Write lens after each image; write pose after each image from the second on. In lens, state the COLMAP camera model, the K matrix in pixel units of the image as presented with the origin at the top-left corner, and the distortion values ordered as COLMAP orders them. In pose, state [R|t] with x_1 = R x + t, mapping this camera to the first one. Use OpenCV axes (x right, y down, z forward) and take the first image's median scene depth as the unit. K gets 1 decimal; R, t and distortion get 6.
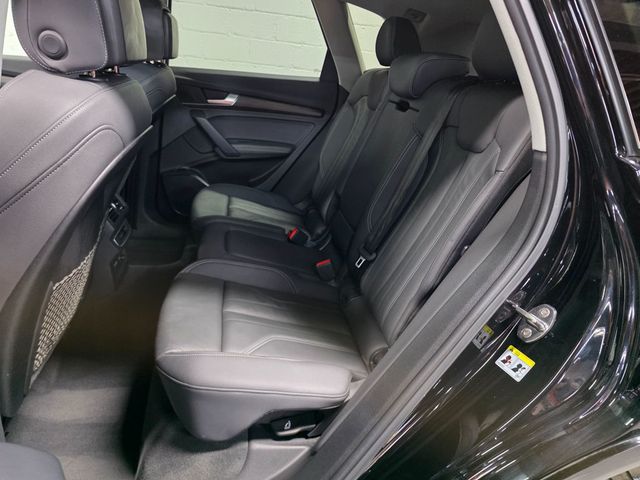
lens RADIAL K [[437.2, 0, 318.3], [0, 437.2, 241.7], [0, 0, 1]] dist [0.064331, -0.071887]
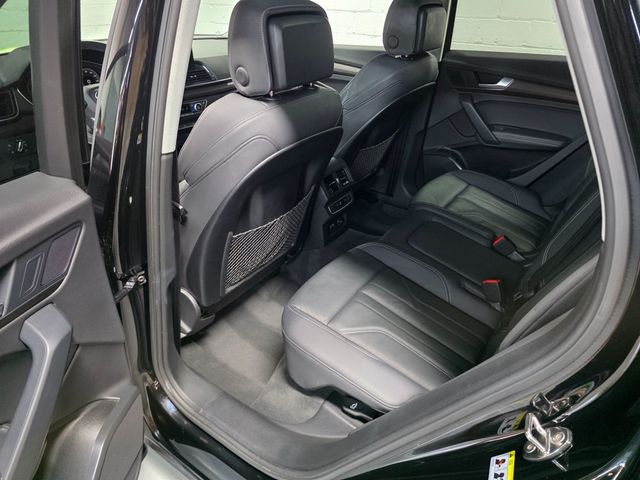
lens RADIAL K [[435.8, 0, 319.6], [0, 435.8, 234.8], [0, 0, 1]] dist [0.078857, -0.077154]
pose [[0.705652, 0.270884, -0.654734, 0.283251], [-0.215895, 0.962297, 0.165448, -0.102296], [0.674866, 0.024605, 0.737530, 0.051687]]
